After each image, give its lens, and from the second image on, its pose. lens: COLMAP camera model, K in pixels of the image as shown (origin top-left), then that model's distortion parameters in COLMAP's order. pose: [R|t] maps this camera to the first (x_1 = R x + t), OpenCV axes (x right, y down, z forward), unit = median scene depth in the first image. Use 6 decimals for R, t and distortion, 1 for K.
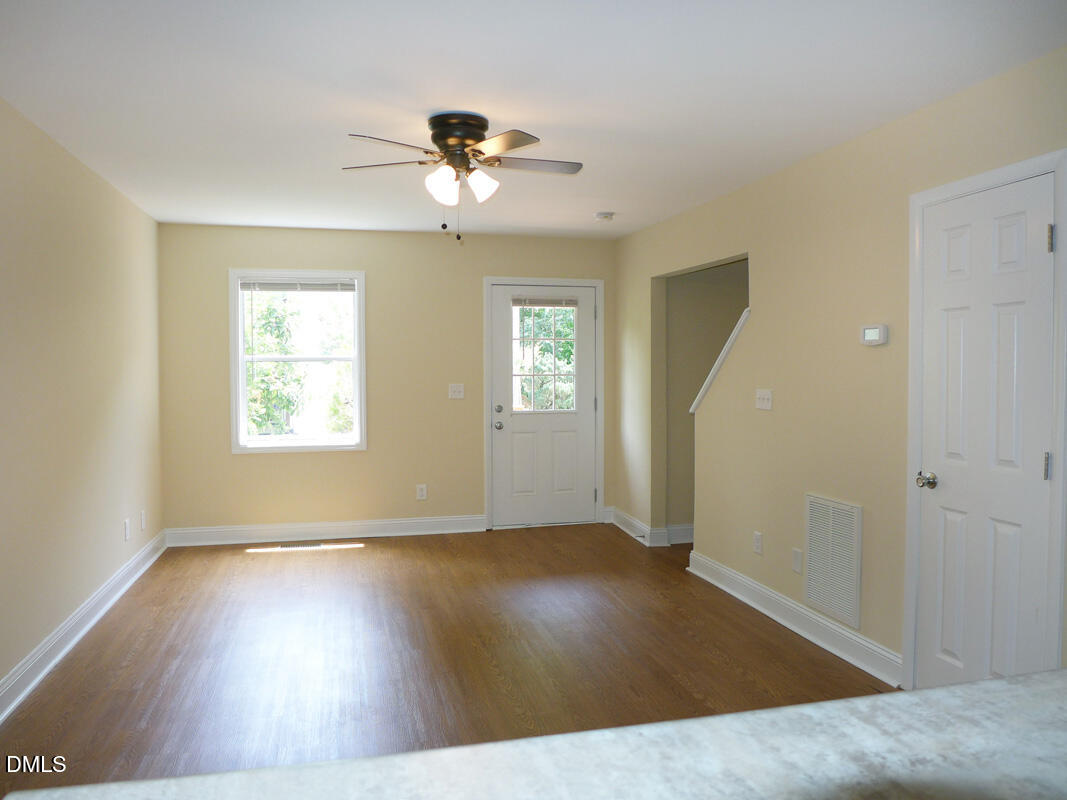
lens RADIAL K [[758.9, 0, 533.4], [0, 758.9, 408.9], [0, 0, 1]] dist [-0.000678, -0.001809]
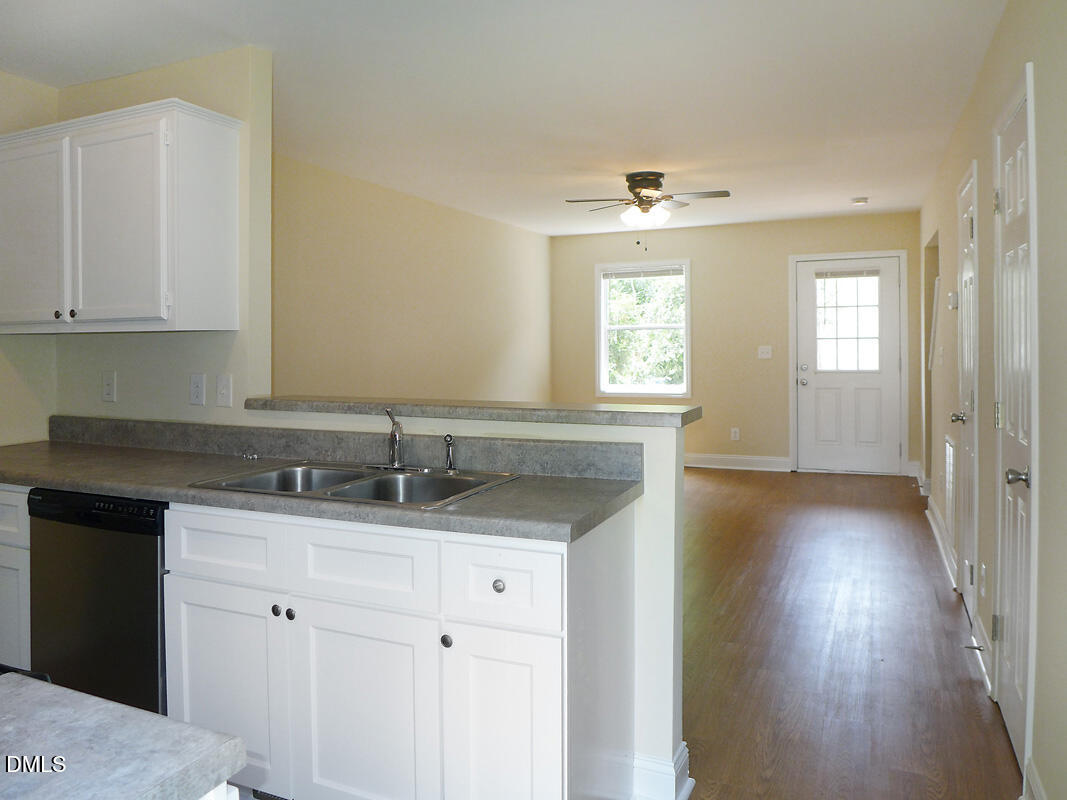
lens RADIAL K [[758.9, 0, 533.2], [0, 758.9, 395.2], [0, 0, 1]] dist [-0.000678, -0.001809]
pose [[0.812791, 0.035492, -0.581474, 0.314004], [-0.019965, 0.999253, 0.033086, 0.012153], [0.582214, -0.015283, 0.812892, -0.199803]]
